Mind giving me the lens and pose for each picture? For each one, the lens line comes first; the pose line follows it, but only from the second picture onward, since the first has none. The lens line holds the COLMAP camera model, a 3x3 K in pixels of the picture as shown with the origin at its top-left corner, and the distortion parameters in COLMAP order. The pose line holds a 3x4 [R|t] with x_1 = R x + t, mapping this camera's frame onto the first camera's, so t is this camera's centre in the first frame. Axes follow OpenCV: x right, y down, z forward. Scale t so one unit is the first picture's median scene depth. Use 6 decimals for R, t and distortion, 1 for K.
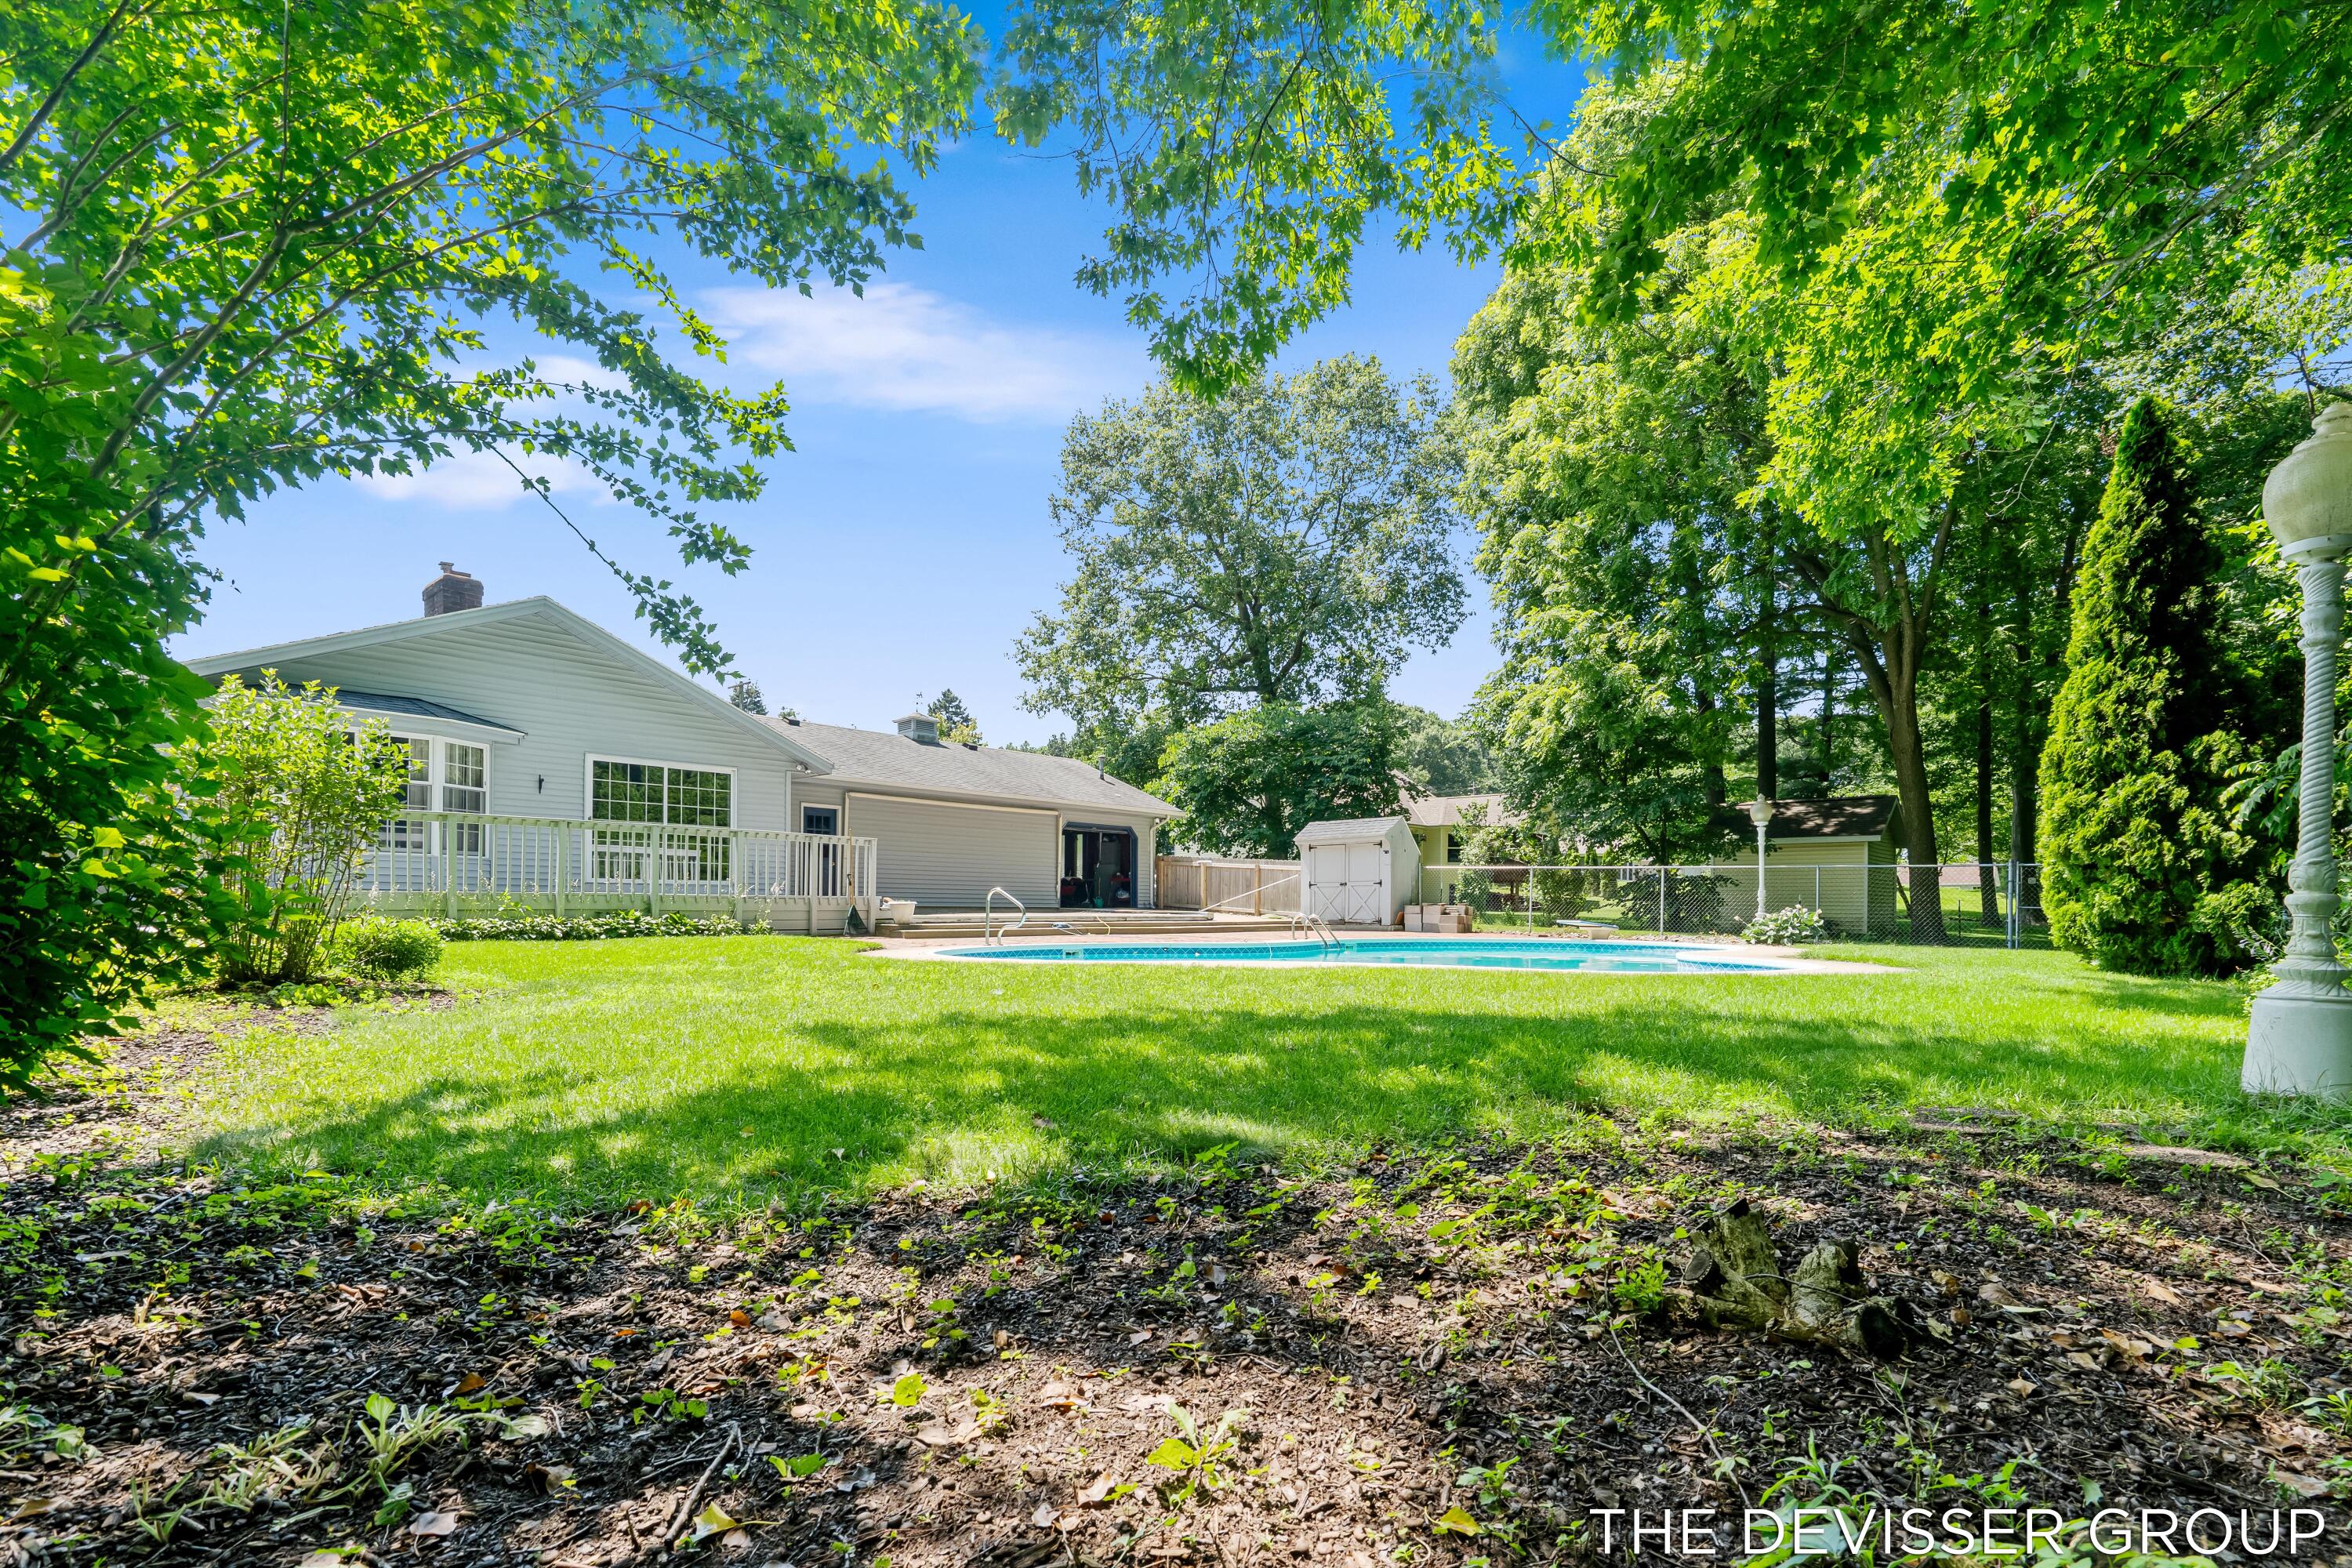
lens RADIAL K [[1097.2, 0, 1166.7], [0, 1097.2, 875.9], [0, 0, 1]] dist [-0.004209, 0.000176]
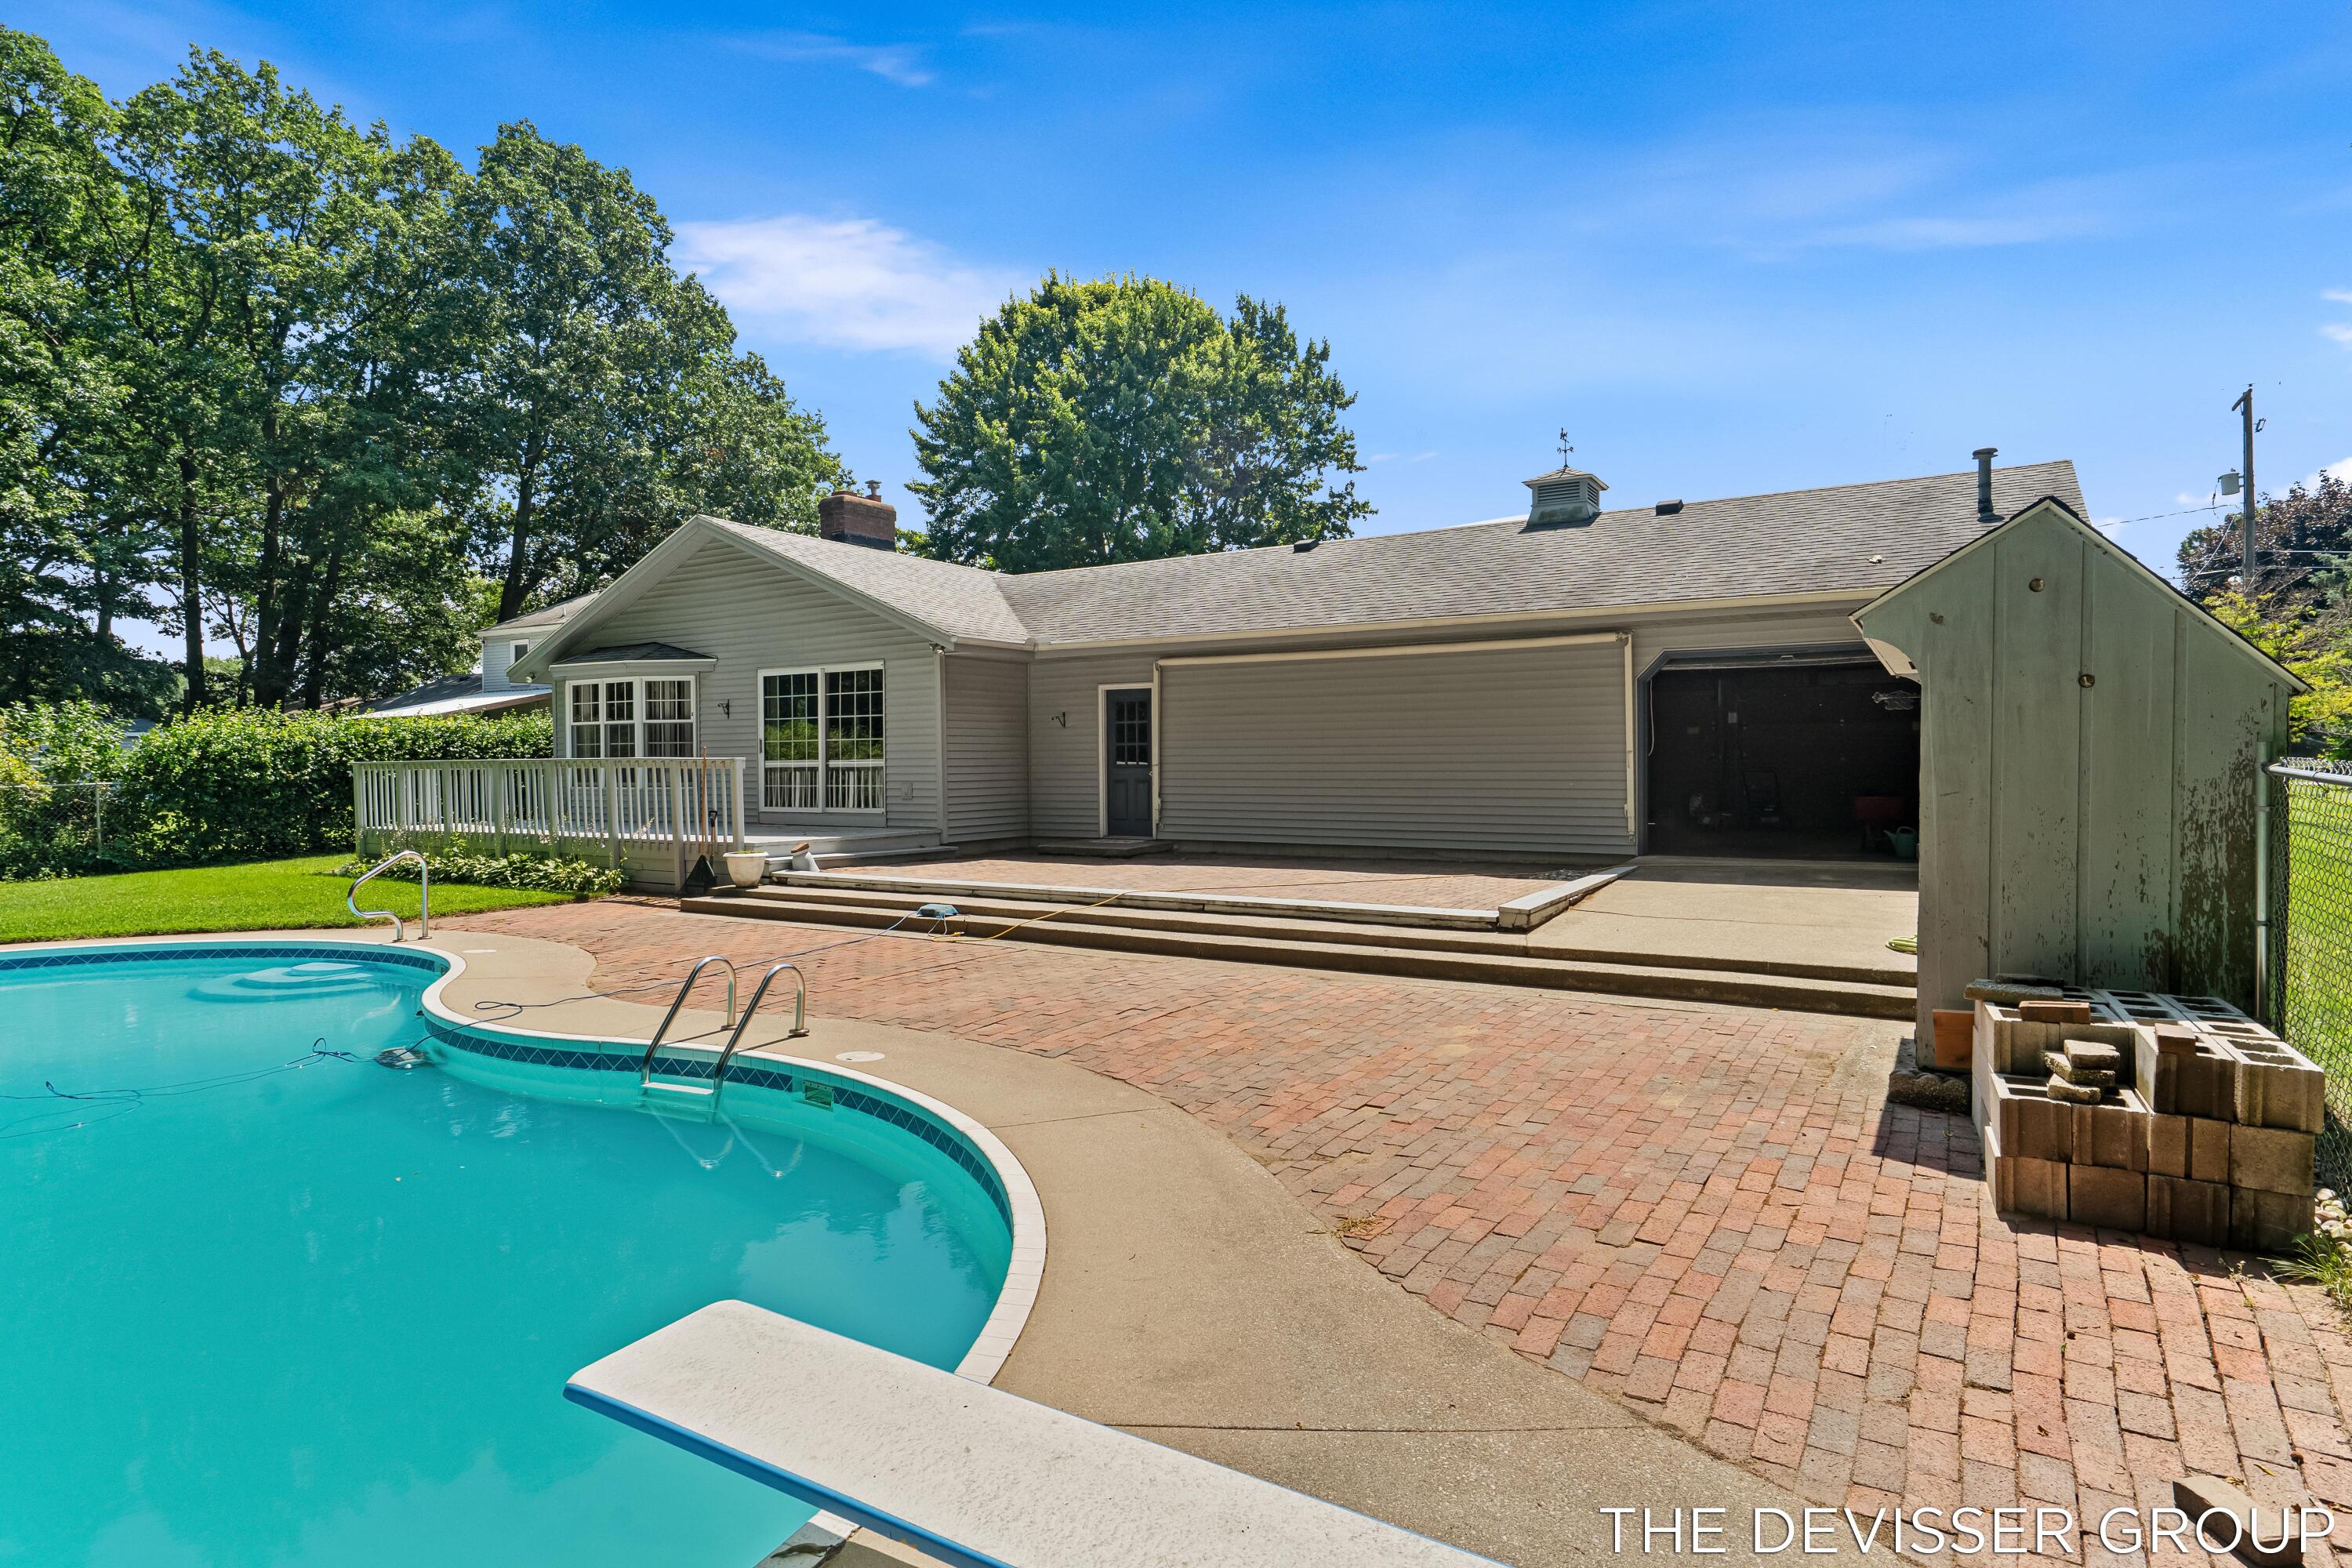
lens RADIAL K [[1266.6, 0, 1174.2], [0, 1266.6, 795.2], [0, 0, 1]] dist [0.000248, 0.006691]
pose [[0.175834, 0.019125, -0.984234, 0.400553], [0.037125, 0.998971, 0.026044, -0.015636], [0.983720, -0.041119, 0.174943, 0.809222]]
